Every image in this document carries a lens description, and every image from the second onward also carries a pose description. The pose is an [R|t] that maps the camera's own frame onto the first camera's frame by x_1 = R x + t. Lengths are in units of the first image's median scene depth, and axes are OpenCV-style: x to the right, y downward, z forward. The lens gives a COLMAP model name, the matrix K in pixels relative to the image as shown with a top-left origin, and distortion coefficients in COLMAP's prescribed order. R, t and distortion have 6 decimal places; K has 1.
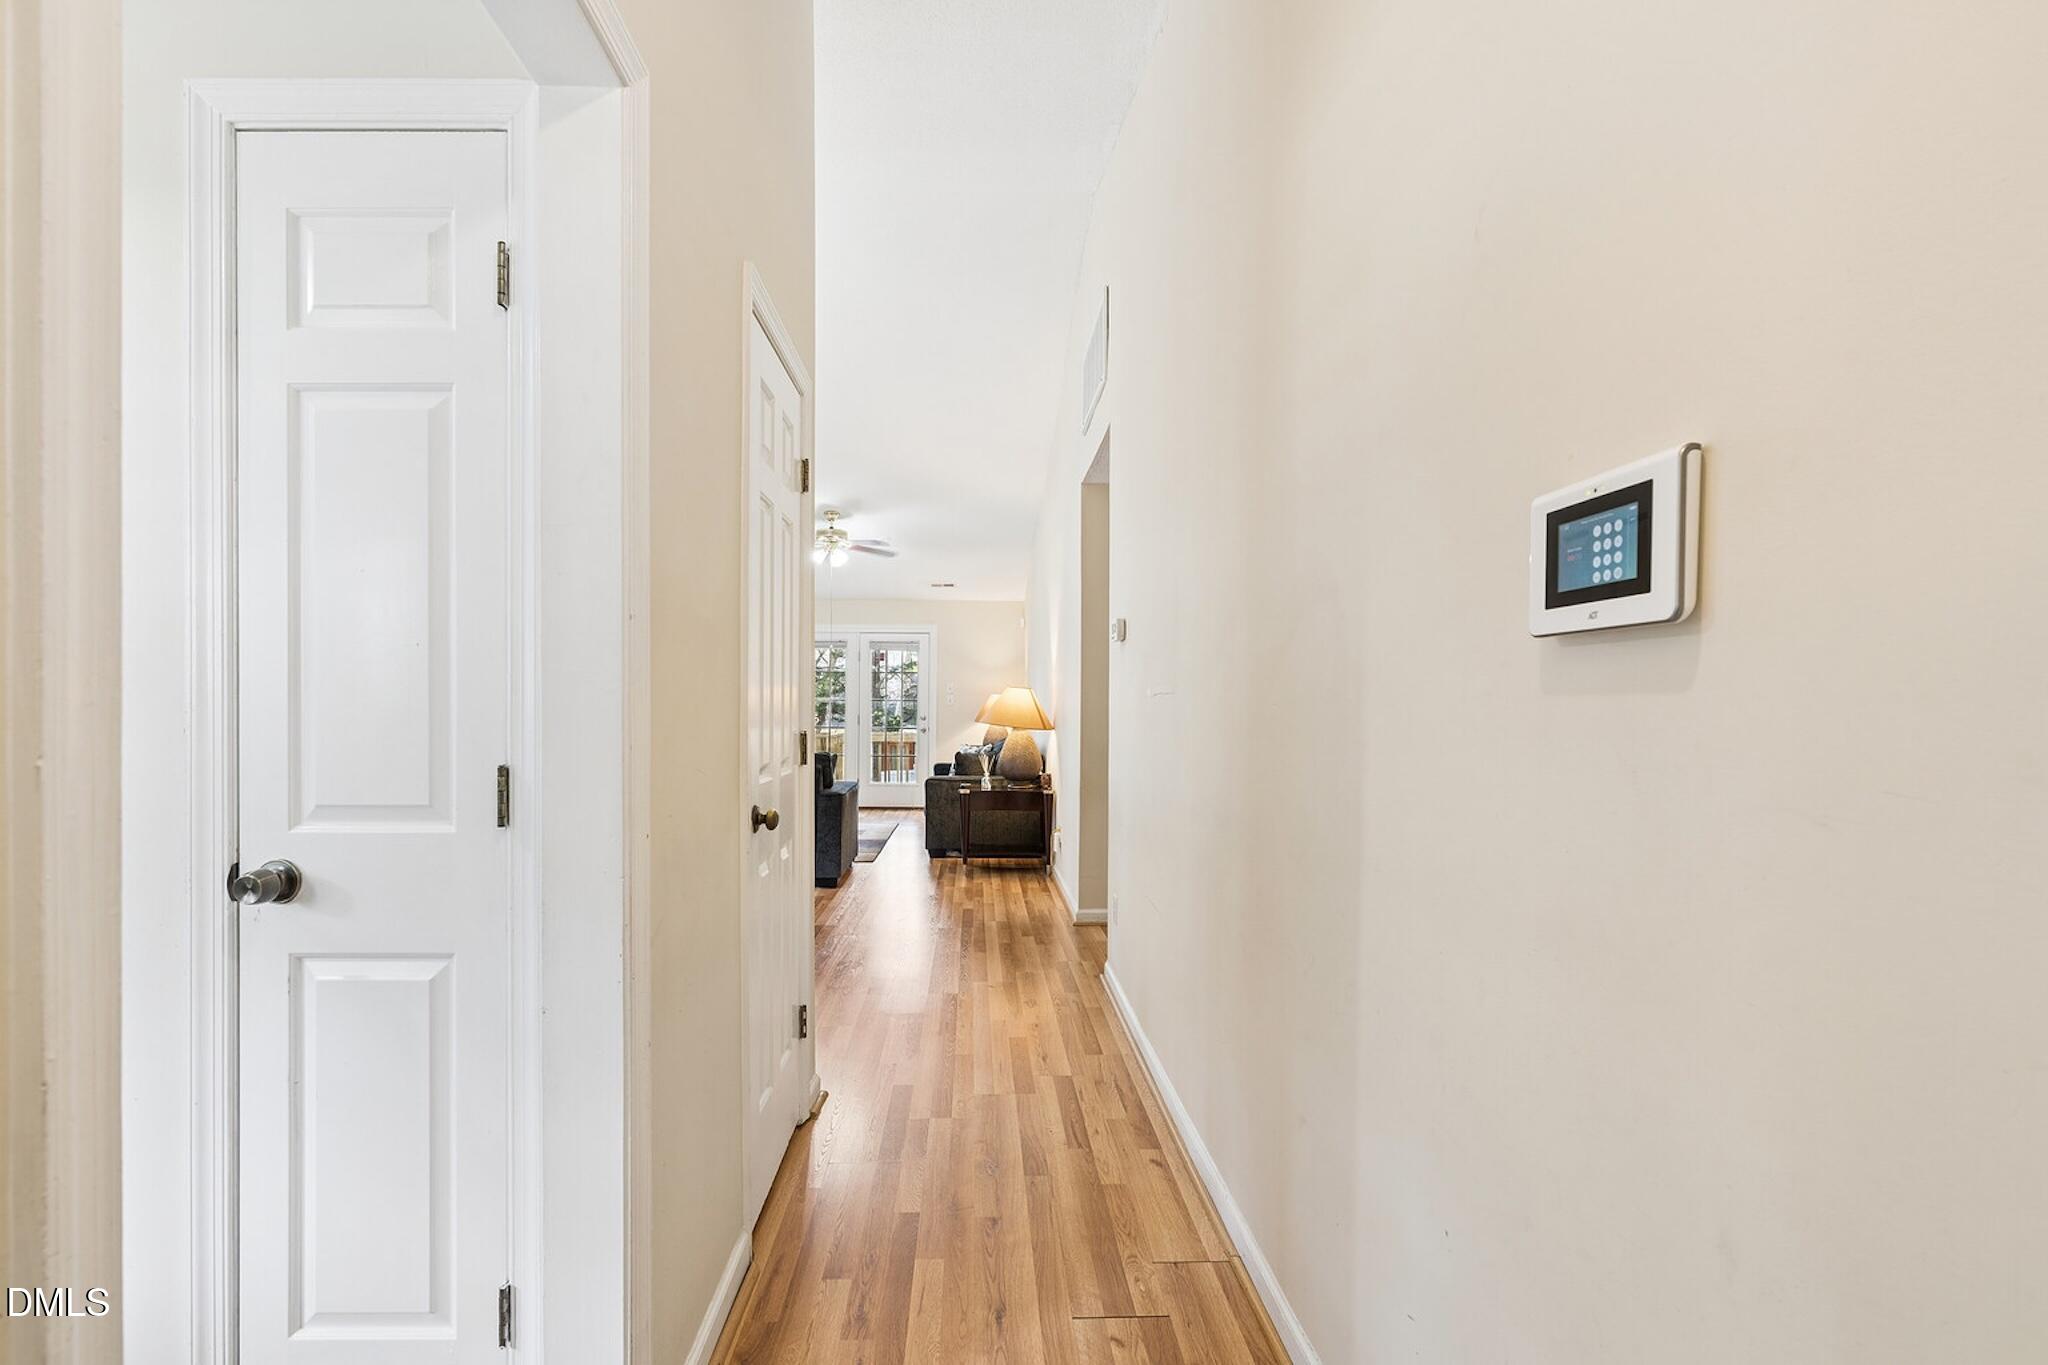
lens RADIAL K [[944.5, 0, 1020.4], [0, 944.5, 709.8], [0, 0, 1]] dist [-0.001658, 0.000190]
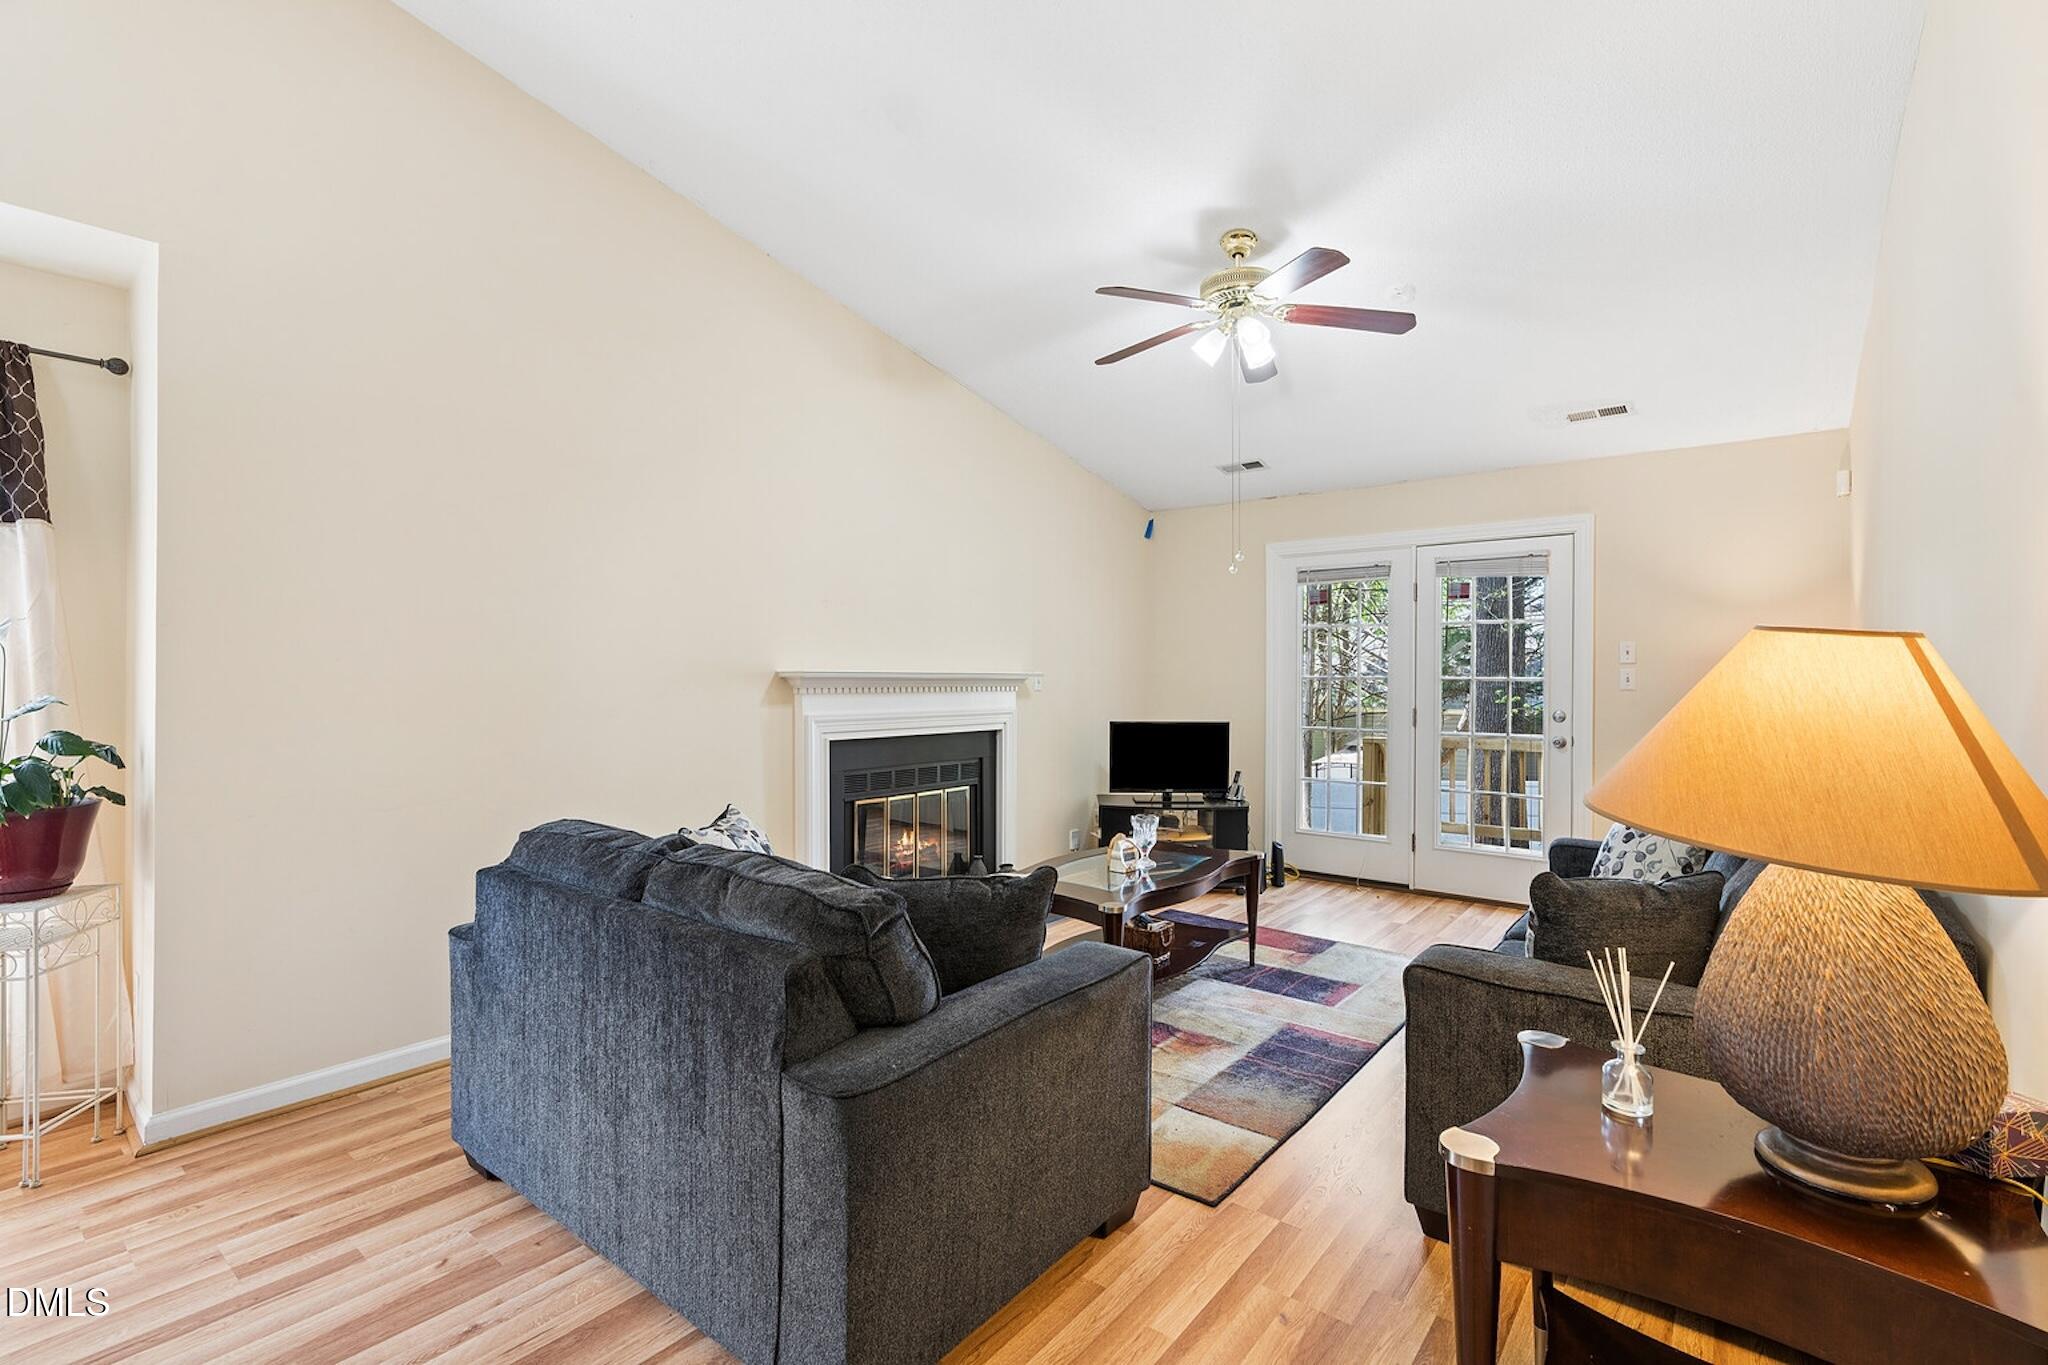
lens RADIAL K [[921.7, 0, 1029.3], [0, 921.7, 680.6], [0, 0, 1]] dist [-0.003196, 0.000800]
pose [[0.752436, 0.000993, -0.658665, -0.000663], [-0.000518, 0.999999, 0.000916, -0.014407], [0.658666, -0.000348, 0.752436, 0.751730]]
